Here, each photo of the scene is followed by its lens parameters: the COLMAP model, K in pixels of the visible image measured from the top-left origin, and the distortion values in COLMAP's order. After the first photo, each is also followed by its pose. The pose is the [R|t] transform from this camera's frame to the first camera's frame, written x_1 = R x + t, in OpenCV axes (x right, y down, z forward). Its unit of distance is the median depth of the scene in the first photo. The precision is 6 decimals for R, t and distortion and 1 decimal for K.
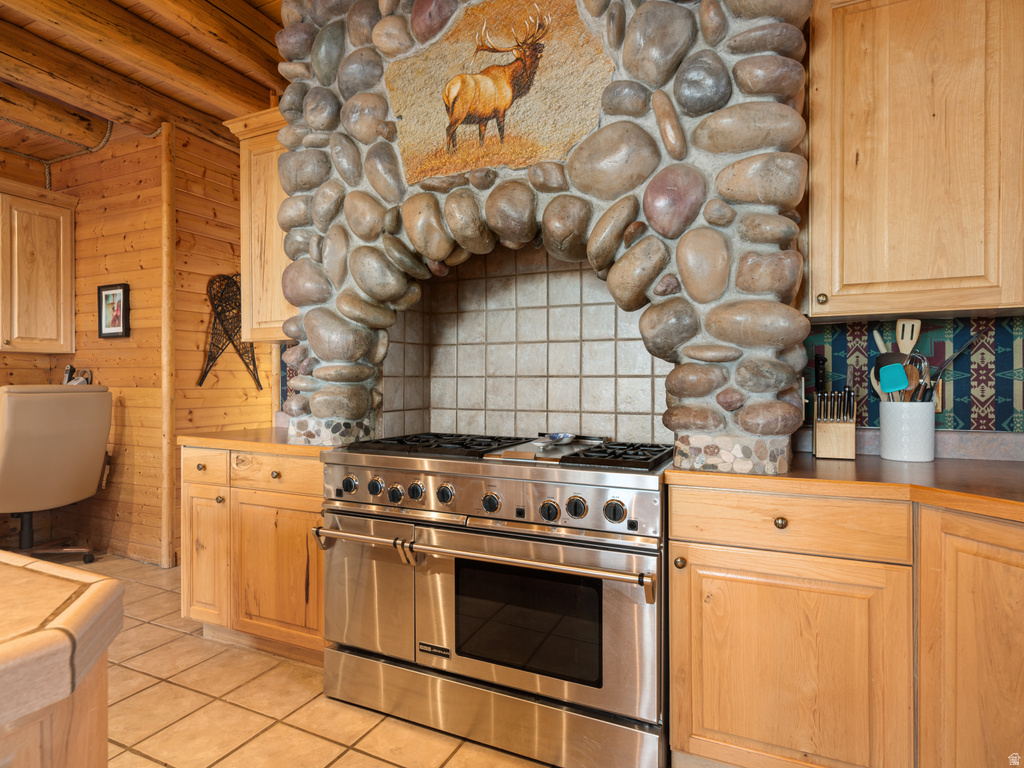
lens RADIAL K [[566.0, 0, 512.0], [0, 566.0, 384.0], [0, 0, 1]] dist [0.004619, 0.000927]
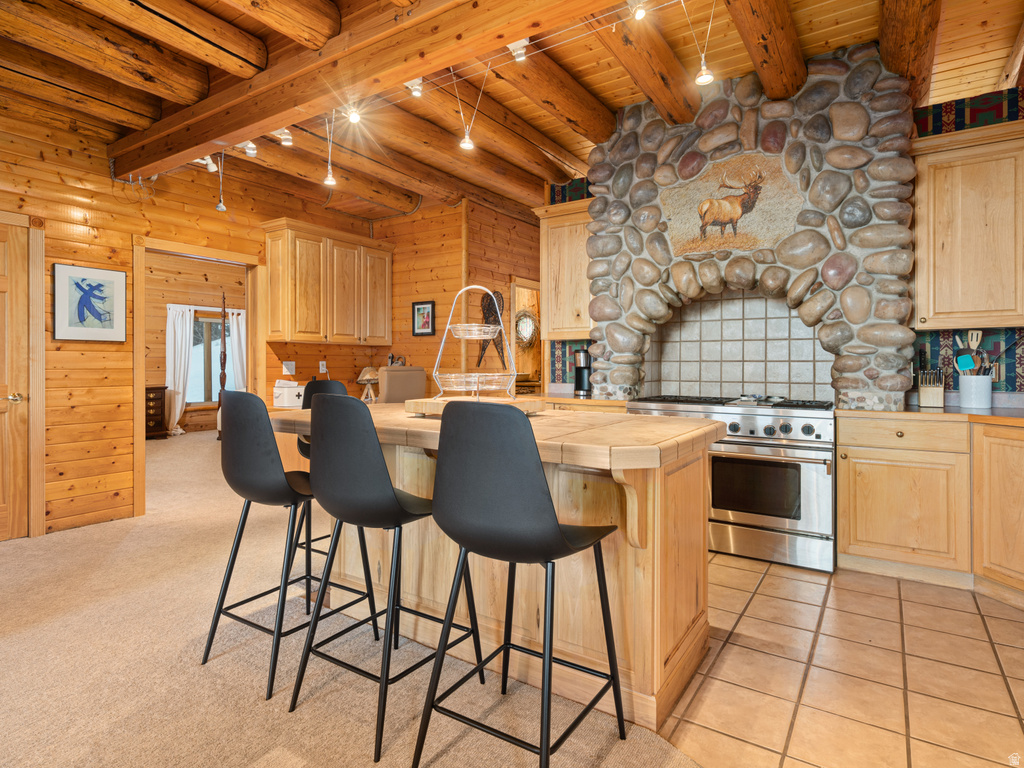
lens RADIAL K [[554.3, 0, 515.9], [0, 554.3, 363.3], [0, 0, 1]] dist [0.004434, 0.000411]
pose [[0.989349, 0.000007, -0.145561, -0.481681], [-0.000692, 0.999989, -0.004658, 0.001345], [0.145559, 0.004709, 0.989338, -0.944074]]
